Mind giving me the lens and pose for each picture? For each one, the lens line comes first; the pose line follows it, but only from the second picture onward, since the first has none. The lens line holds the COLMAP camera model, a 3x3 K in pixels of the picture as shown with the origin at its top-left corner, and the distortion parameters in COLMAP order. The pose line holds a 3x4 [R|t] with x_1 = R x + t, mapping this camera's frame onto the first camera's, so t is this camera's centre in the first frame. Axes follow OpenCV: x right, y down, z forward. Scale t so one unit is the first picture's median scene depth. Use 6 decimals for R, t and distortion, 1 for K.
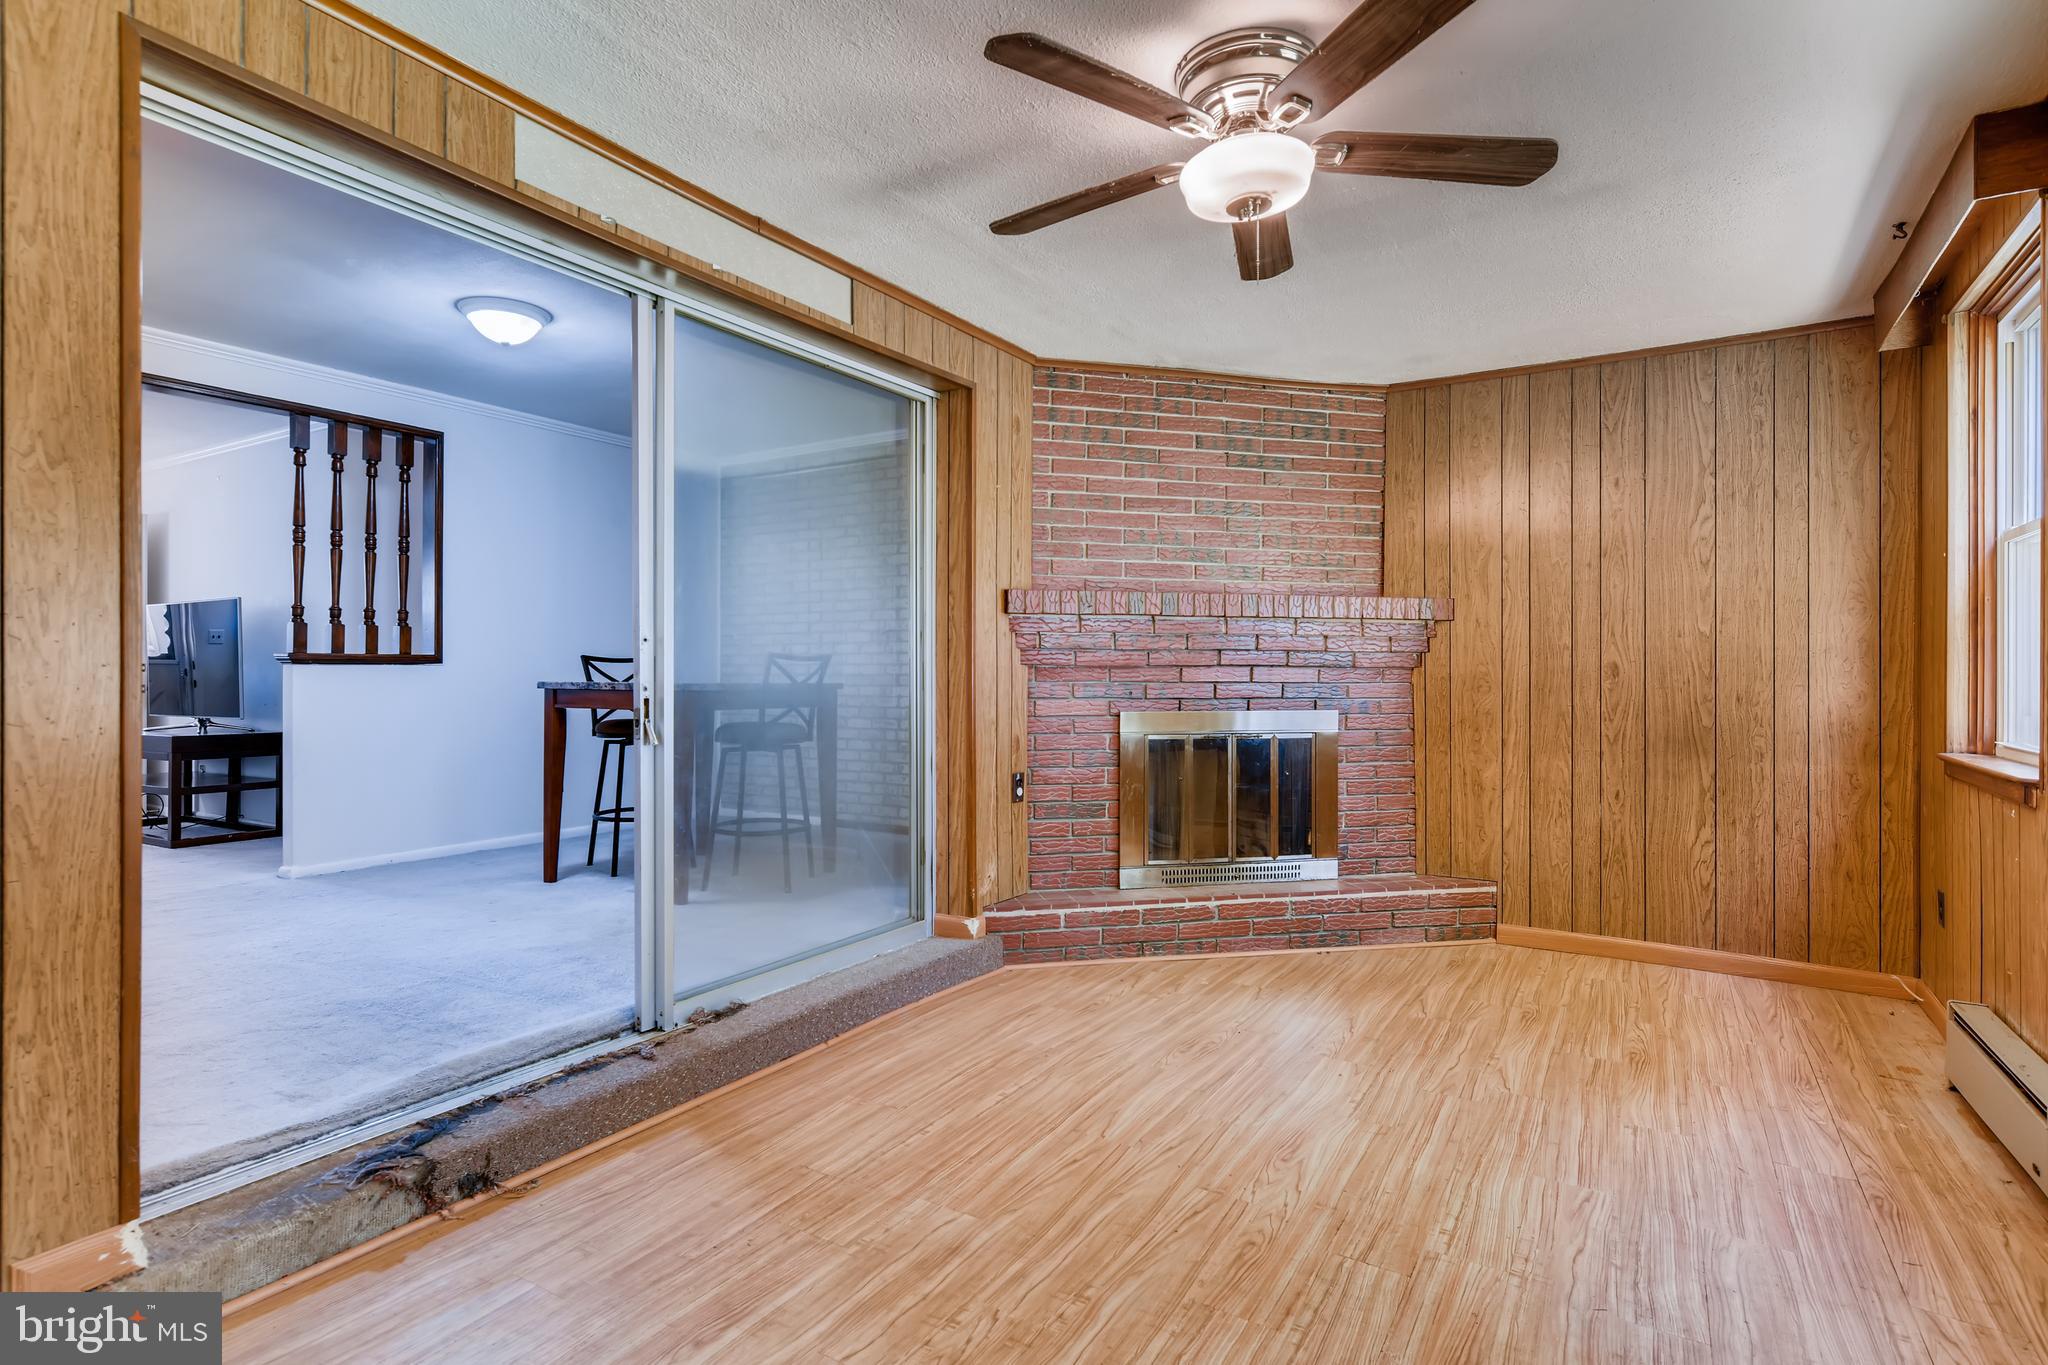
lens RADIAL K [[1029.2, 0, 1009.3], [0, 1029.2, 674.3], [0, 0, 1]] dist [-0.004407, 0.002058]
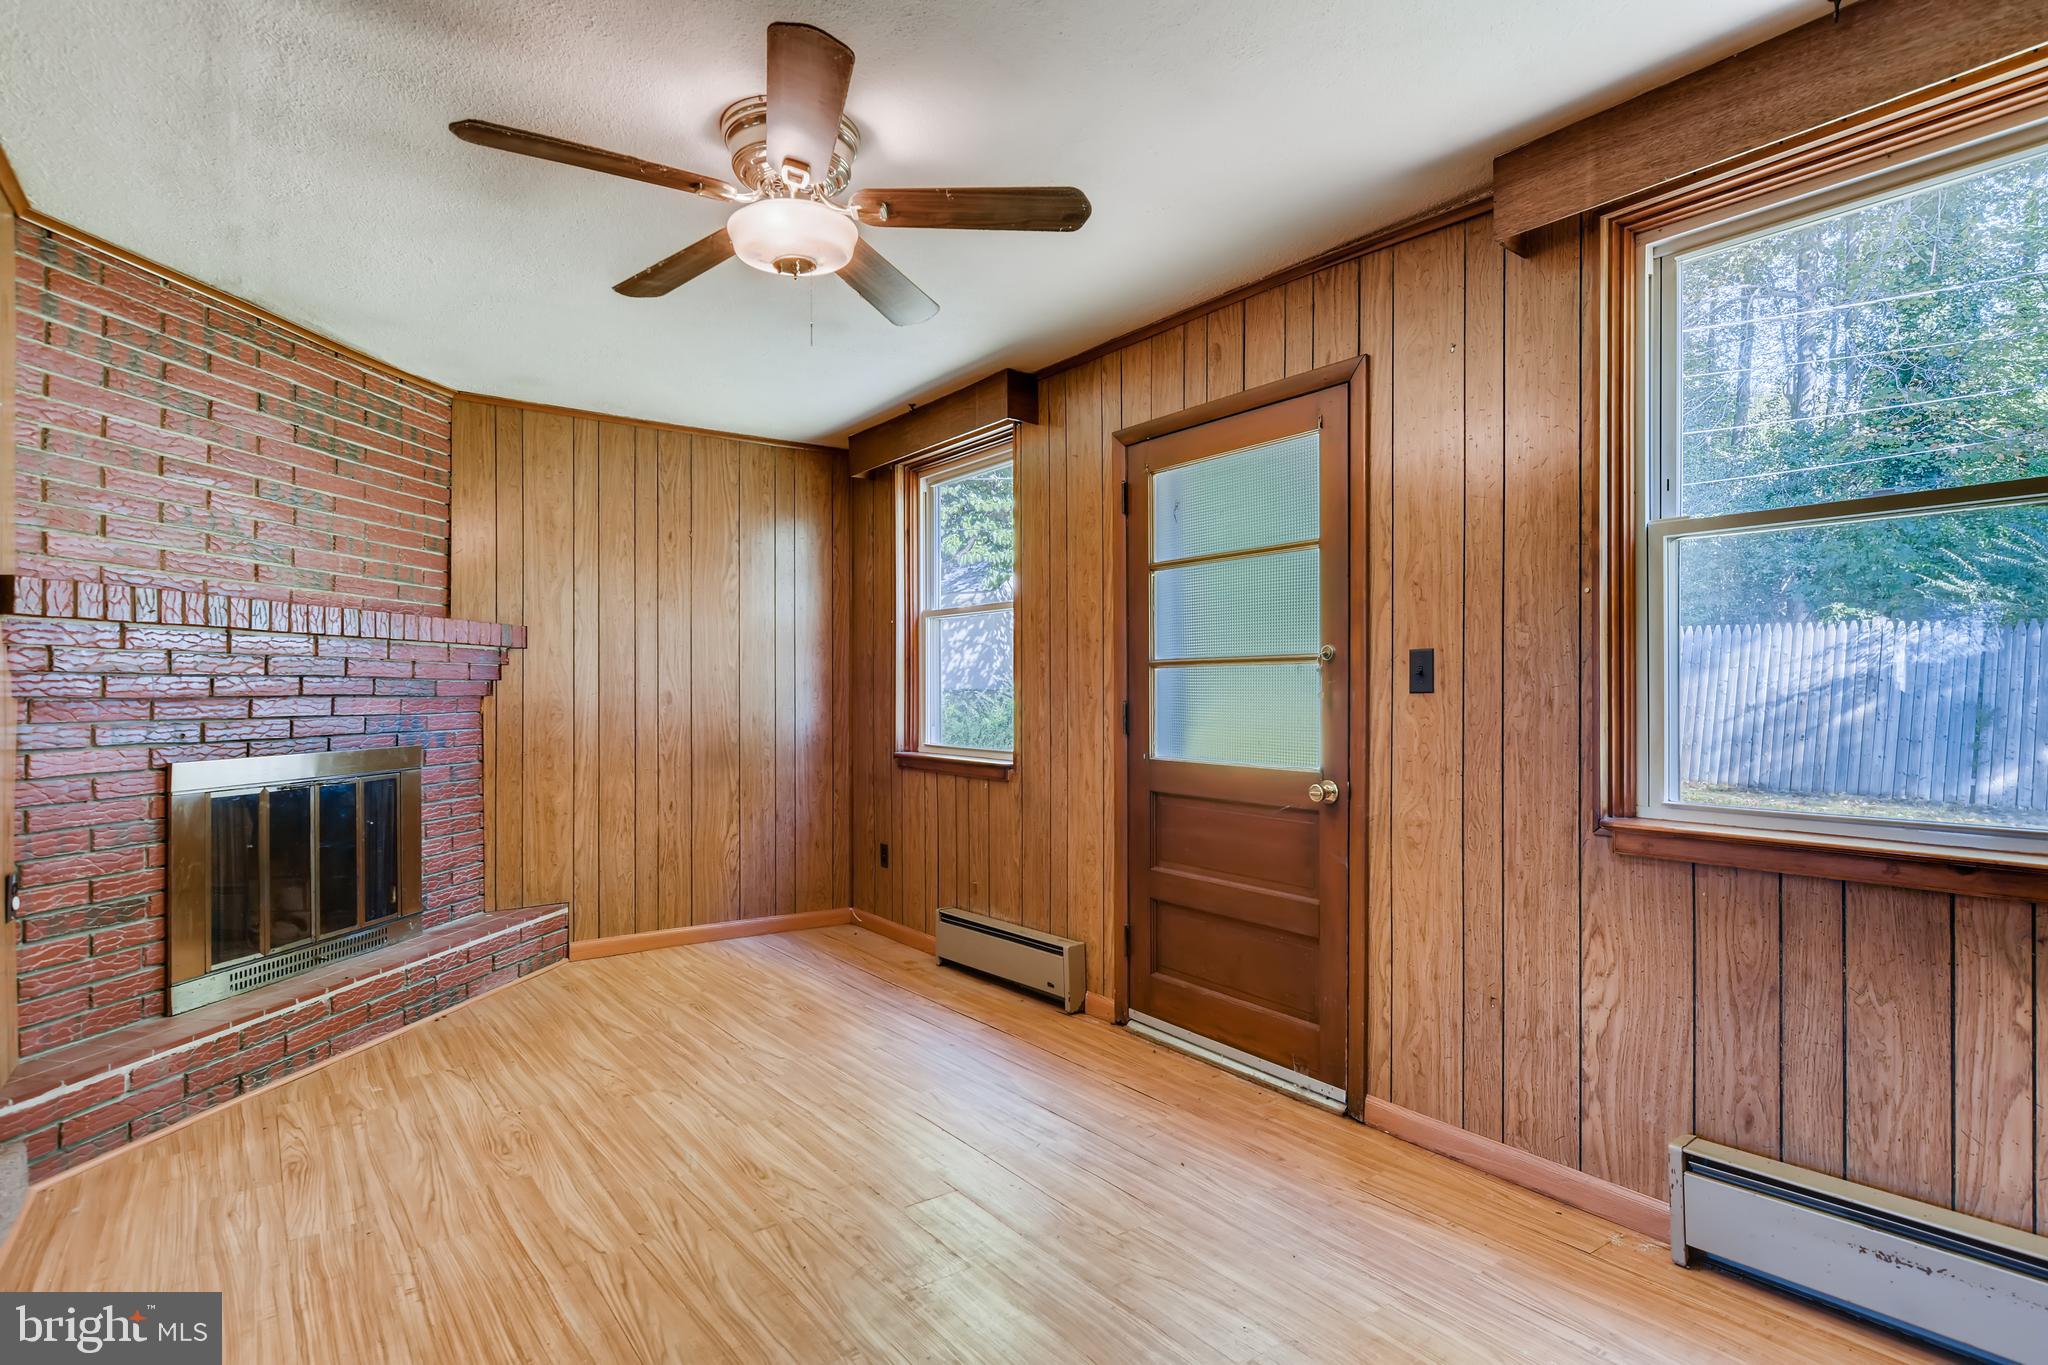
lens RADIAL K [[1029.2, 0, 1019.5], [0, 1029.2, 691.5], [0, 0, 1]] dist [-0.004407, 0.002058]
pose [[0.361875, -0.003497, 0.932220, -0.336754], [0.002111, 0.999993, 0.002932, -0.013218], [-0.932224, 0.000906, 0.361880, 0.208793]]
